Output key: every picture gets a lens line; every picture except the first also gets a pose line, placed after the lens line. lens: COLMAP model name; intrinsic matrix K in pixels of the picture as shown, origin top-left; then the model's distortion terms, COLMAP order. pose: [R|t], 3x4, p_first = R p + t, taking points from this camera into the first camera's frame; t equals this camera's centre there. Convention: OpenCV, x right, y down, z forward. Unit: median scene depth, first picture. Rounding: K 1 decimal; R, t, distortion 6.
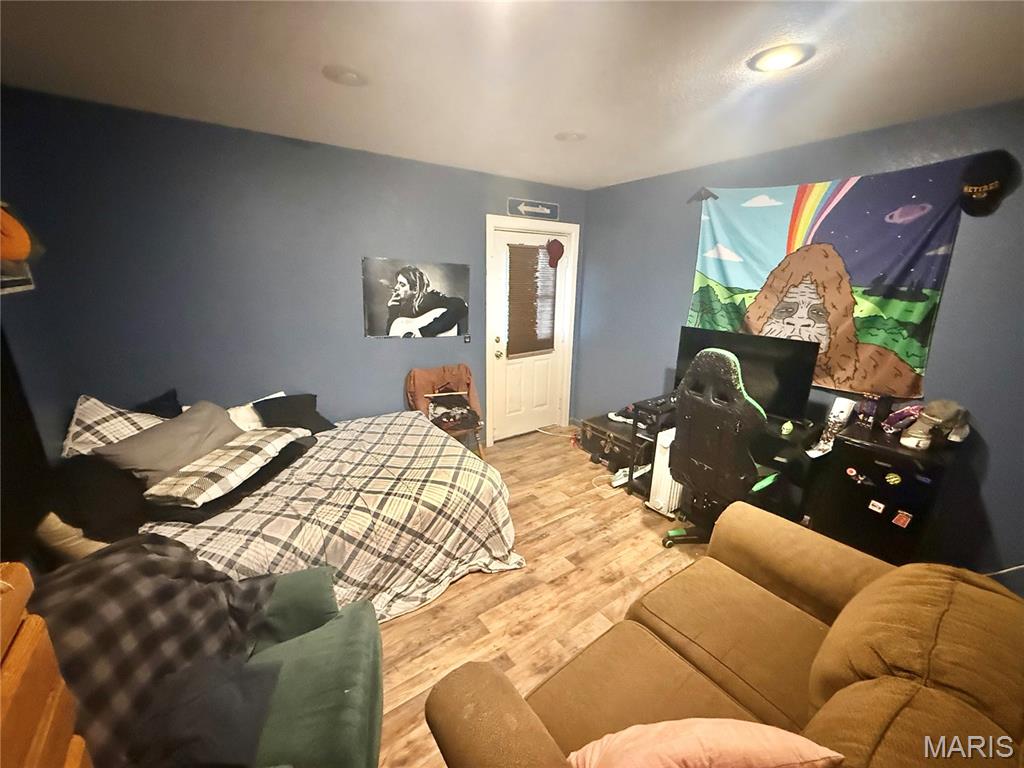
lens RADIAL K [[408.2, 0, 509.2], [0, 408.2, 384.7], [0, 0, 1]] dist [-0.001145, 0.000119]
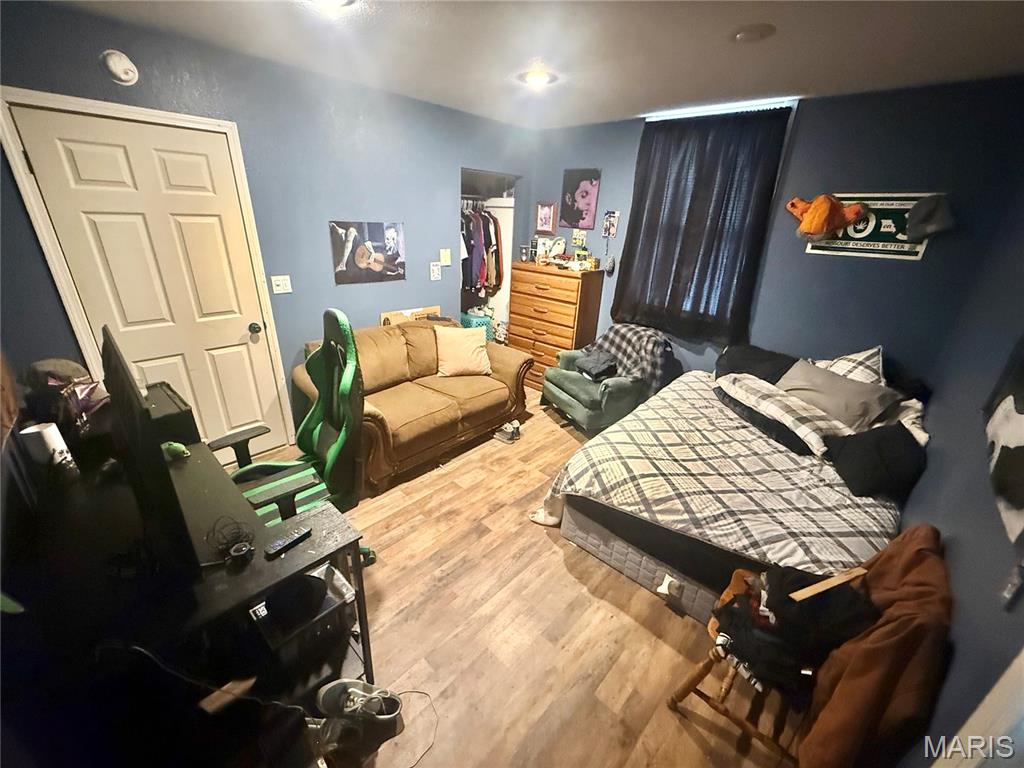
lens RADIAL K [[408.2, 0, 509.2], [0, 408.2, 384.7], [0, 0, 1]] dist [-0.001145, 0.000119]
pose [[-0.978522, 0.026893, -0.204382, 0.228333], [-0.104596, 0.789577, 0.604671, -0.349471], [0.177637, 0.613061, -0.769806, 1.231989]]
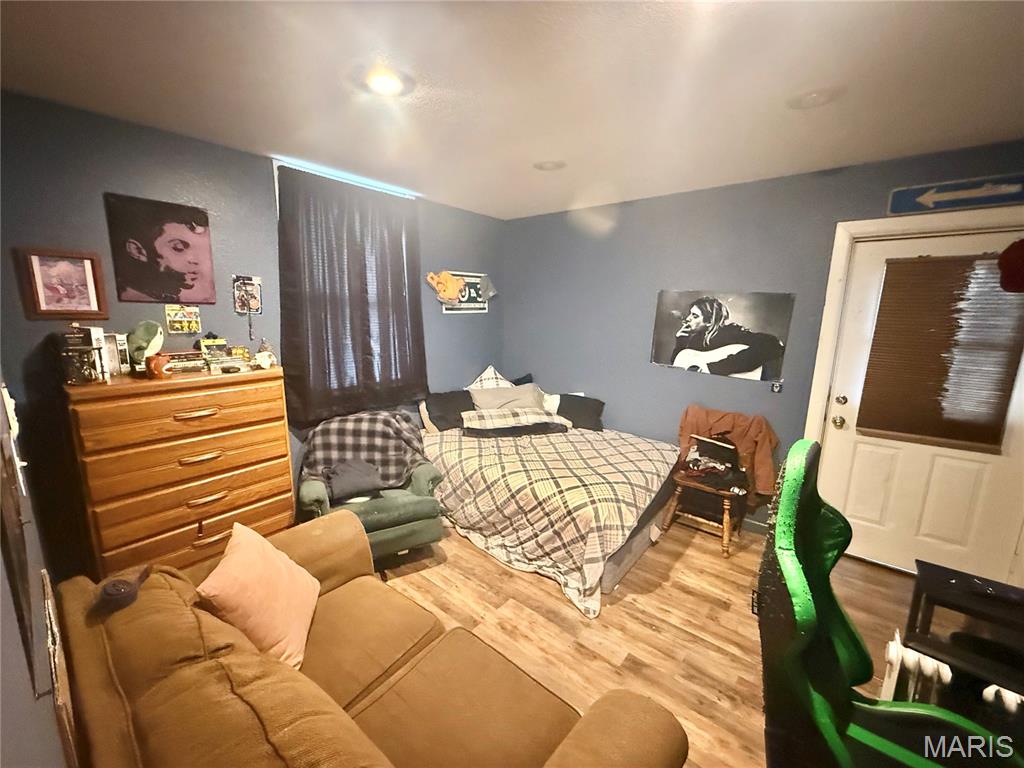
lens RADIAL K [[408.2, 0, 509.2], [0, 408.2, 384.7], [0, 0, 1]] dist [-0.001145, 0.000119]
pose [[0.255229, 0.170674, -0.951698, 0.590419], [-0.261184, 0.959875, 0.102095, -0.074401], [0.930935, 0.222511, 0.289566, 0.354381]]
